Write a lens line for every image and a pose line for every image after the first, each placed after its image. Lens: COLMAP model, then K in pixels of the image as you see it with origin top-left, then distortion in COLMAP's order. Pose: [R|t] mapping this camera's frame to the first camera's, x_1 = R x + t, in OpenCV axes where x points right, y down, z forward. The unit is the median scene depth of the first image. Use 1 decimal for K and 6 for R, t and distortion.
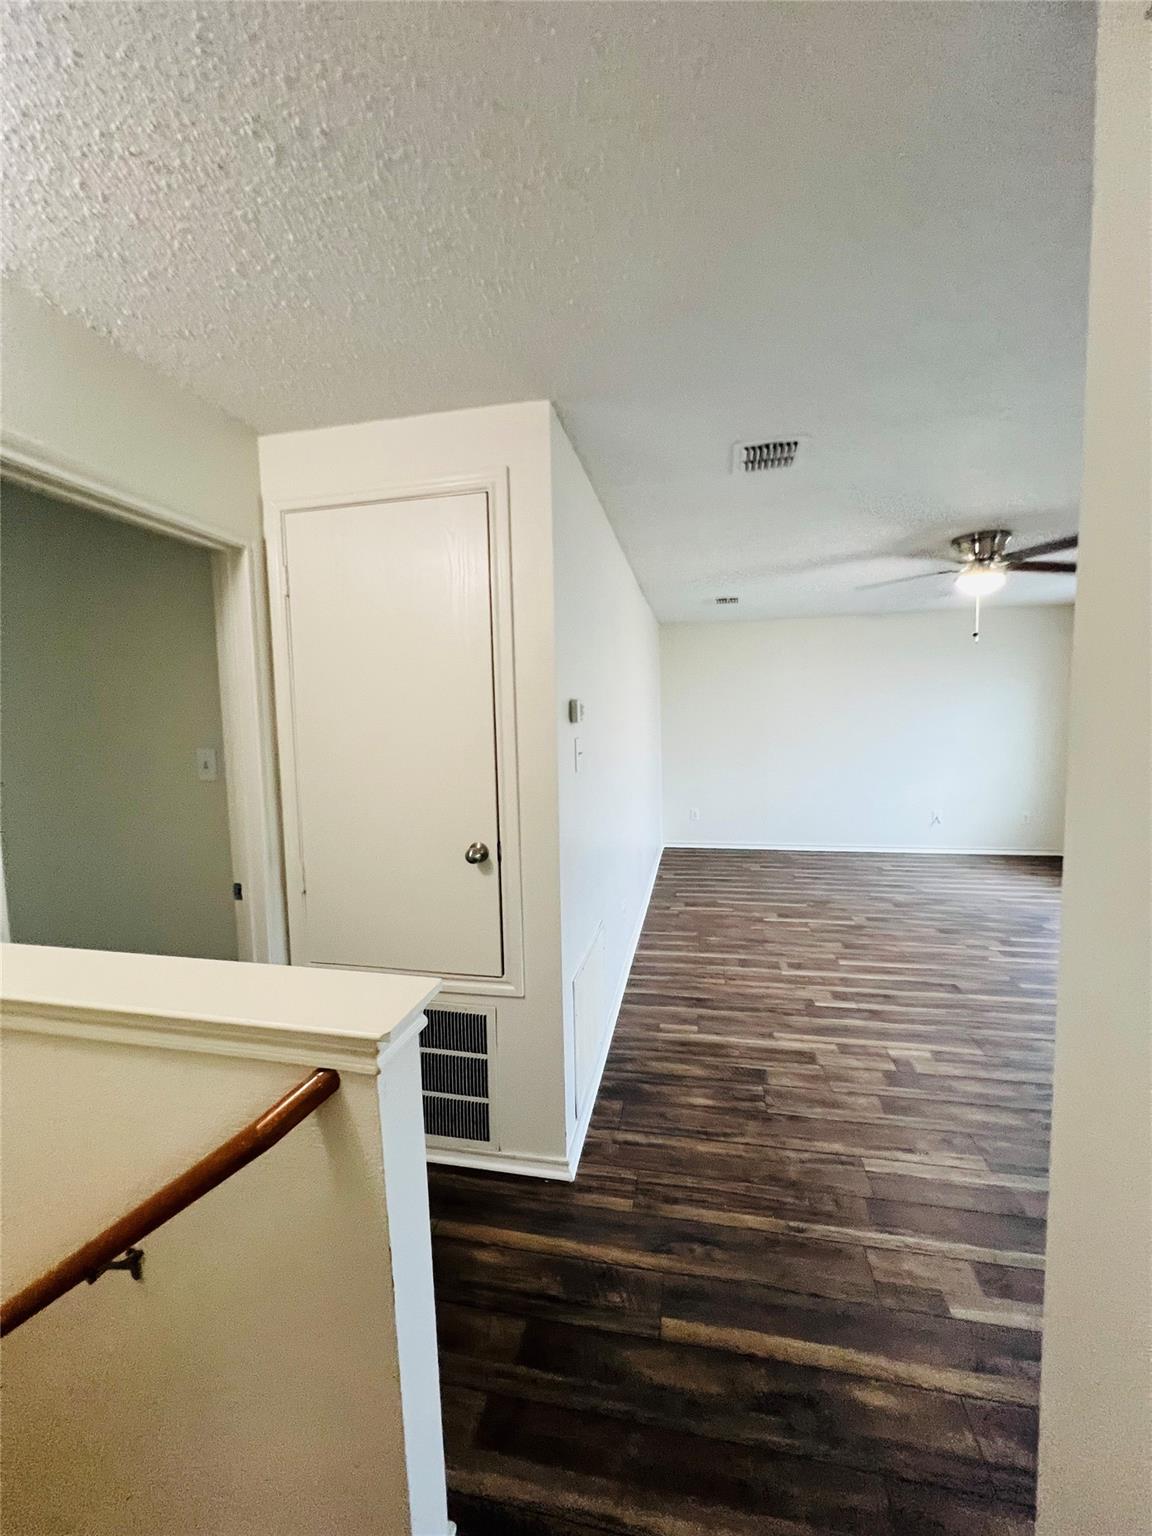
lens RADIAL K [[617.0, 0, 575.8], [0, 617.0, 764.9], [0, 0, 1]] dist [-0.003607, 0.000082]
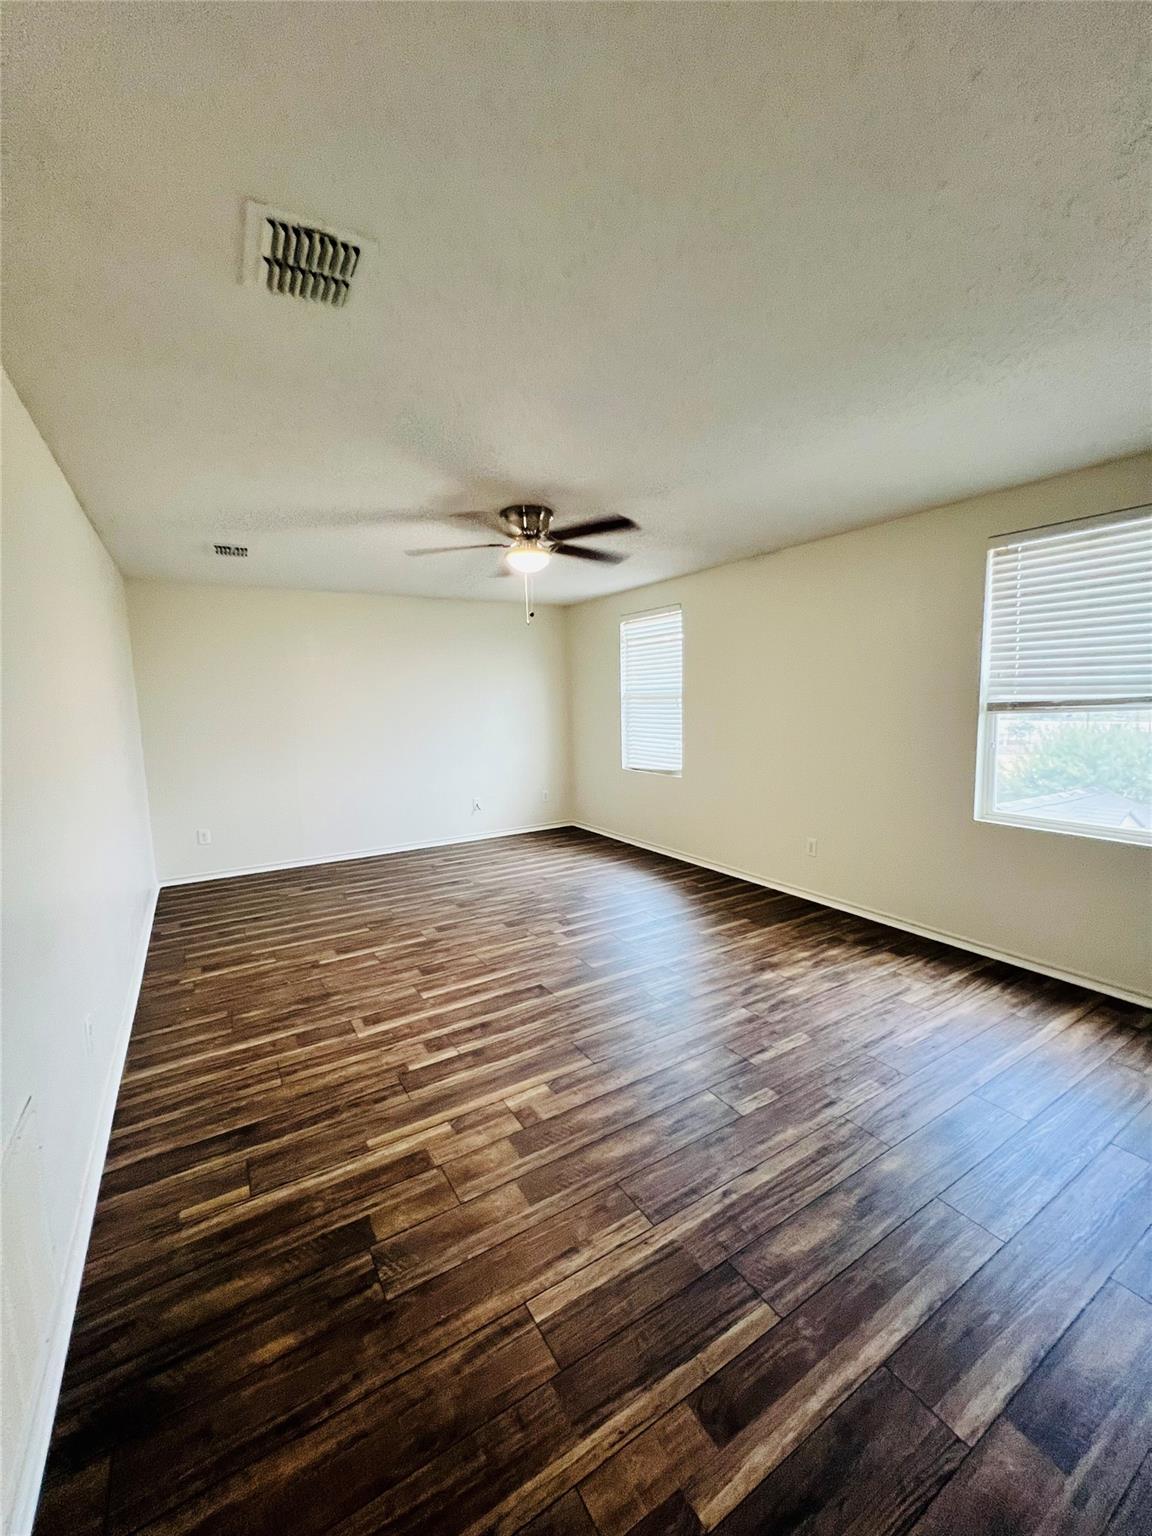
lens RADIAL K [[617.0, 0, 575.7], [0, 617.0, 764.3], [0, 0, 1]] dist [-0.003607, 0.000082]
pose [[0.731226, -0.070458, 0.678487, 0.038899], [0.066564, 0.997275, 0.031825, -0.005497], [-0.678880, 0.021891, 0.733923, 0.260713]]
